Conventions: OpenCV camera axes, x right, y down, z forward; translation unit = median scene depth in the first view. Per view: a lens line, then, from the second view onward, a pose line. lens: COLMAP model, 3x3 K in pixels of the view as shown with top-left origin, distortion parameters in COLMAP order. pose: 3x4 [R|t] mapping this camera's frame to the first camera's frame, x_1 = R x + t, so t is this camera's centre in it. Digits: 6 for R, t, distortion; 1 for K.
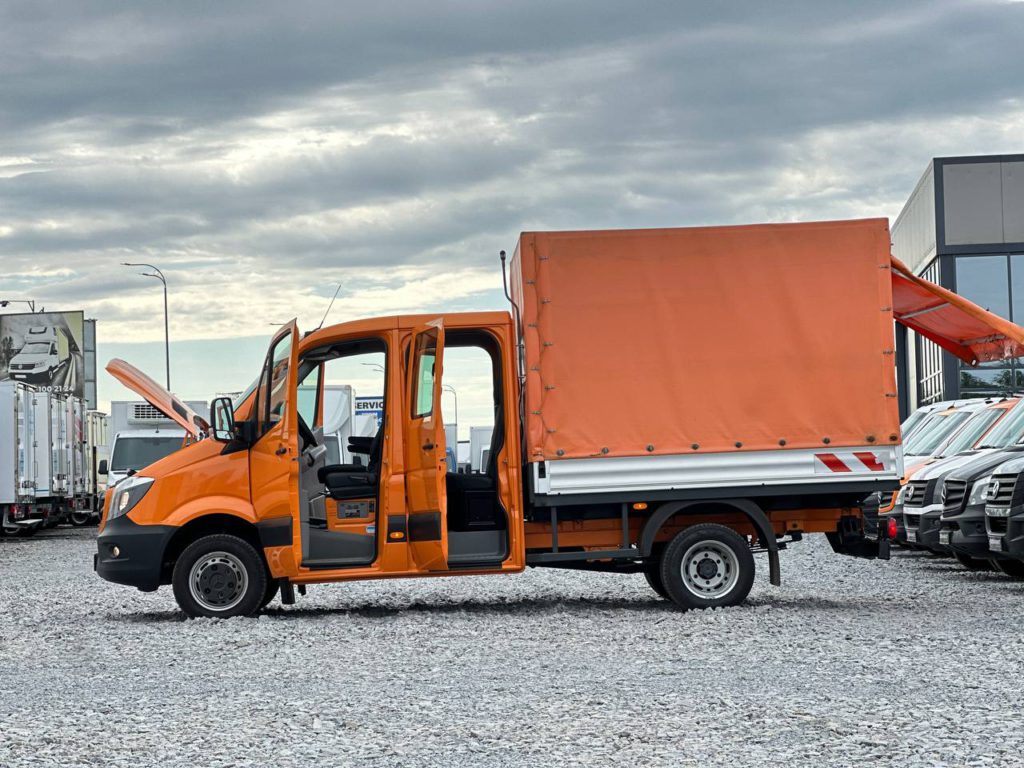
lens RADIAL K [[2276.0, 0, 509.8], [0, 2276.0, 385.7], [0, 0, 1]] dist [0.099052, 0.000000]
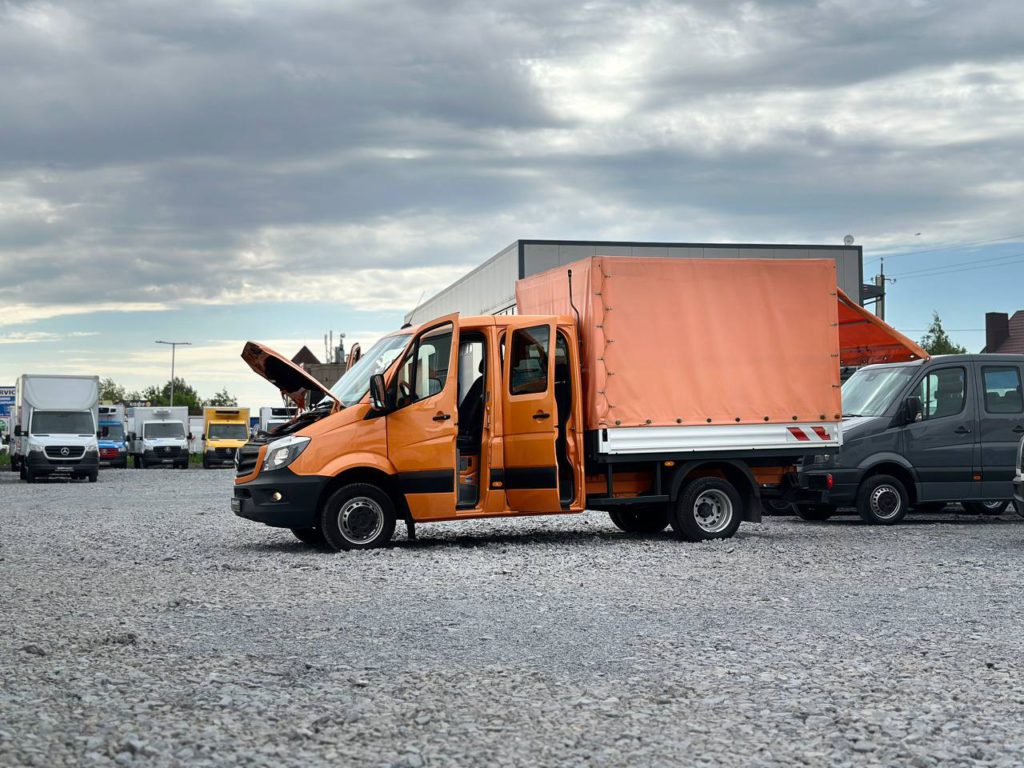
lens RADIAL K [[1419.0, 0, 513.6], [0, 1419.0, 385.9], [0, 0, 1]] dist [0.134547, 0.000000]
pose [[0.950587, 0.025516, 0.309408, -0.291043], [-0.024826, 0.999673, -0.006170, 0.014499], [-0.309464, -0.001816, 0.950909, 0.230019]]
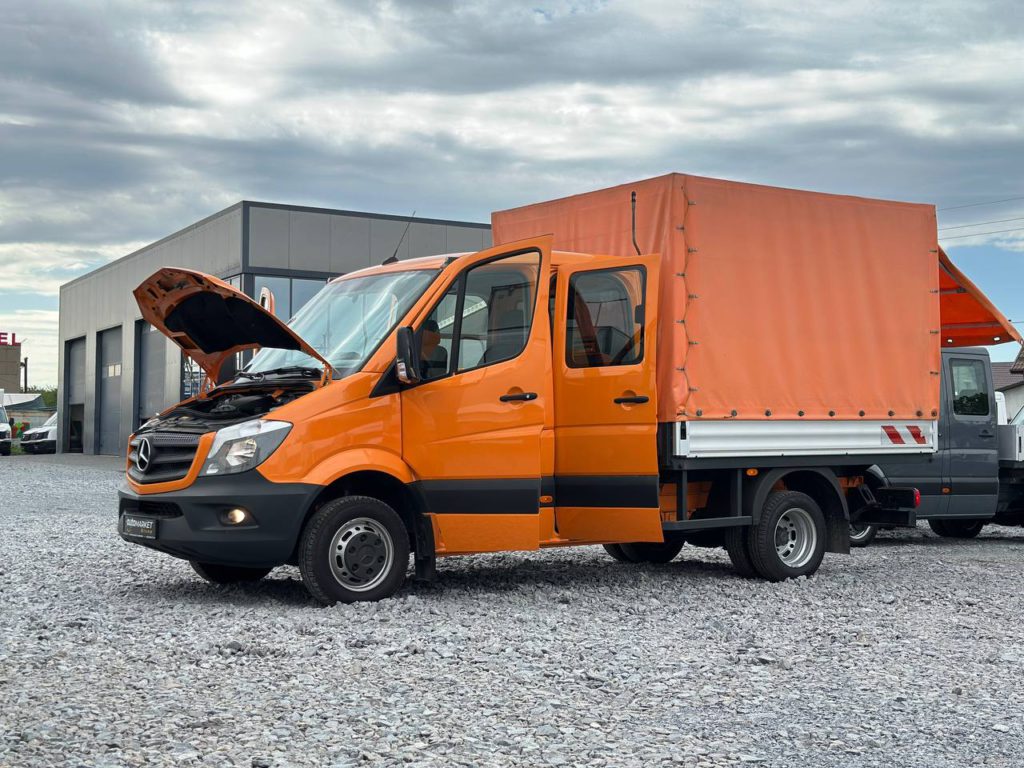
lens RADIAL K [[1419.0, 0, 517.6], [0, 1419.0, 364.6], [0, 0, 1]] dist [0.134547, 0.000000]
pose [[0.831511, 0.062877, 0.551938, -0.361637], [-0.056476, 0.997994, -0.028610, 0.030360], [-0.552630, -0.007382, 0.833394, 0.551680]]
